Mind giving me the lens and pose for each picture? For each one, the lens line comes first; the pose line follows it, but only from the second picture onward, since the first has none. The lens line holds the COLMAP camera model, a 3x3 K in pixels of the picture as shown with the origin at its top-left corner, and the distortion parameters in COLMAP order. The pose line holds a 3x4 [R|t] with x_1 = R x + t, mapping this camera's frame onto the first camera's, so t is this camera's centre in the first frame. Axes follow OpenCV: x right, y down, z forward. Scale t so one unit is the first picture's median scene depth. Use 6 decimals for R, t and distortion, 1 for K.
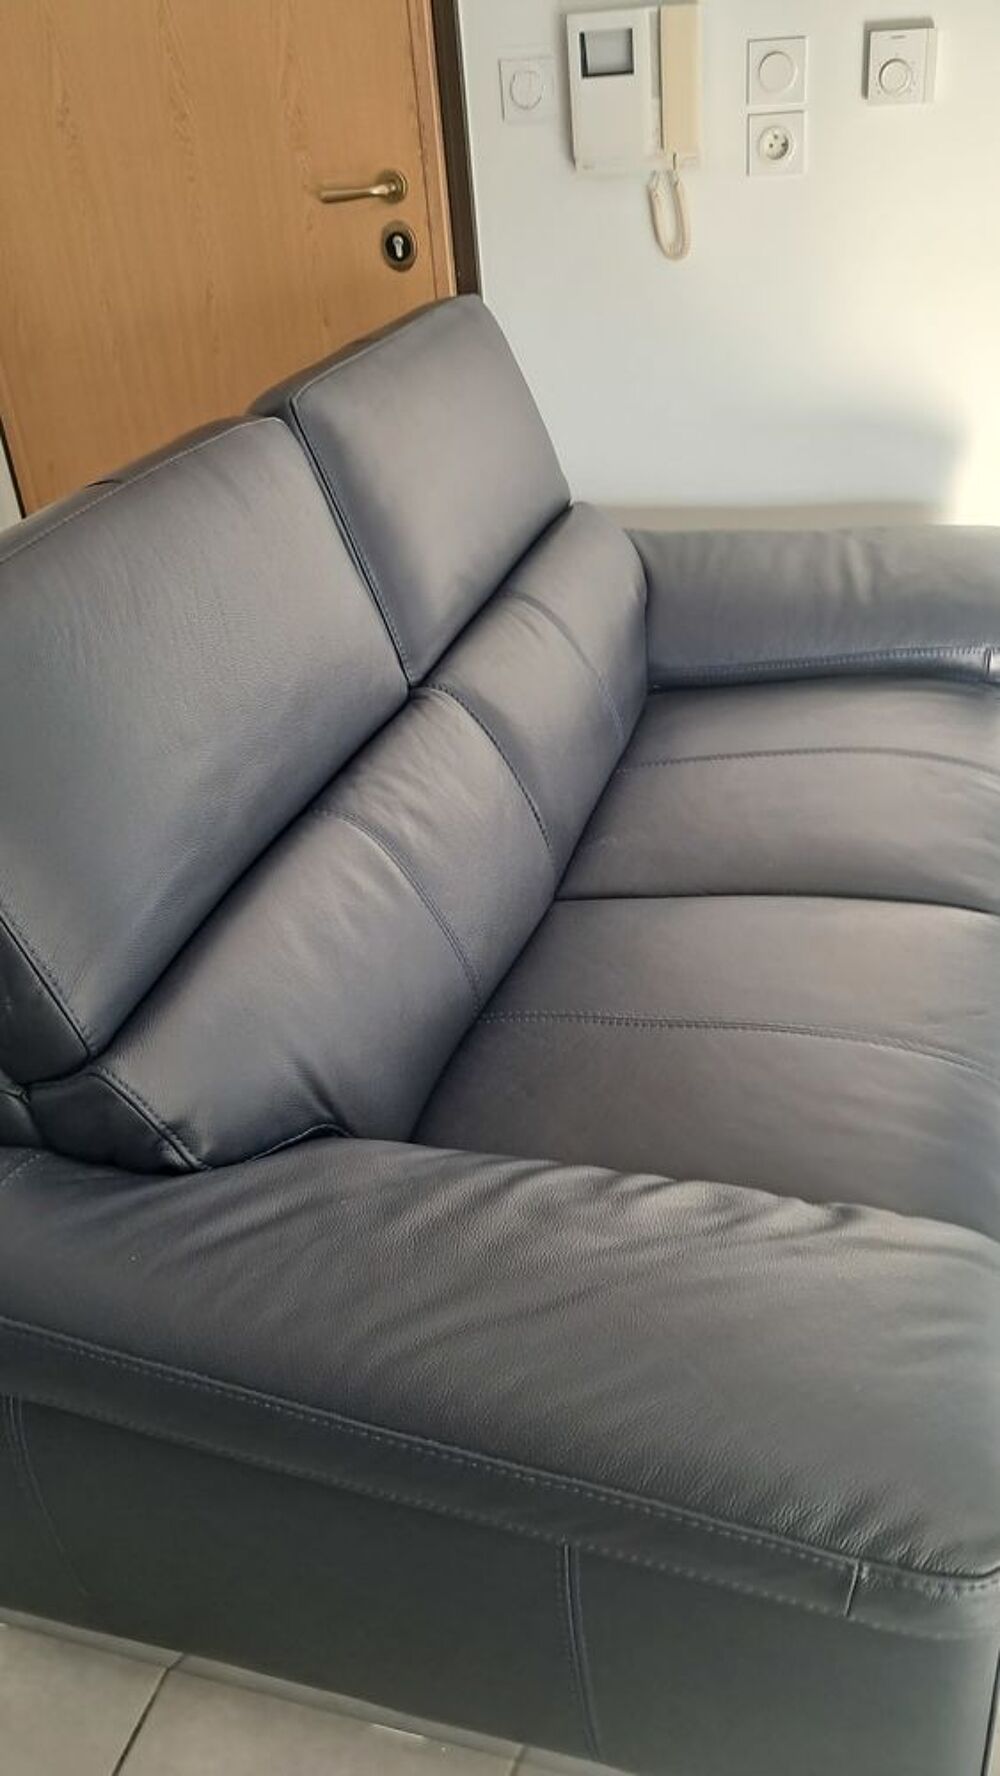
lens RADIAL K [[1406.4, 0, 446.6], [0, 1406.4, 872.3], [0, 0, 1]] dist [0.072008, -0.068489]
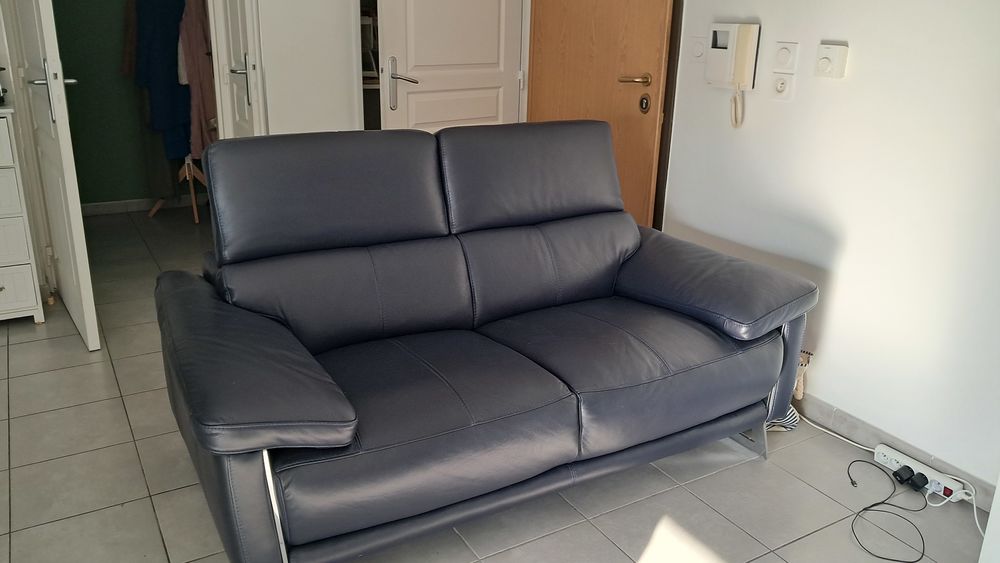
lens RADIAL K [[791.9, 0, 501.6], [0, 791.9, 278.8], [0, 0, 1]] dist [0.072008, -0.068489]
pose [[0.733587, 0.302208, -0.608704, 0.952827], [-0.415322, 0.908323, -0.049568, -0.014714], [0.537920, 0.289171, 0.791847, -0.126757]]
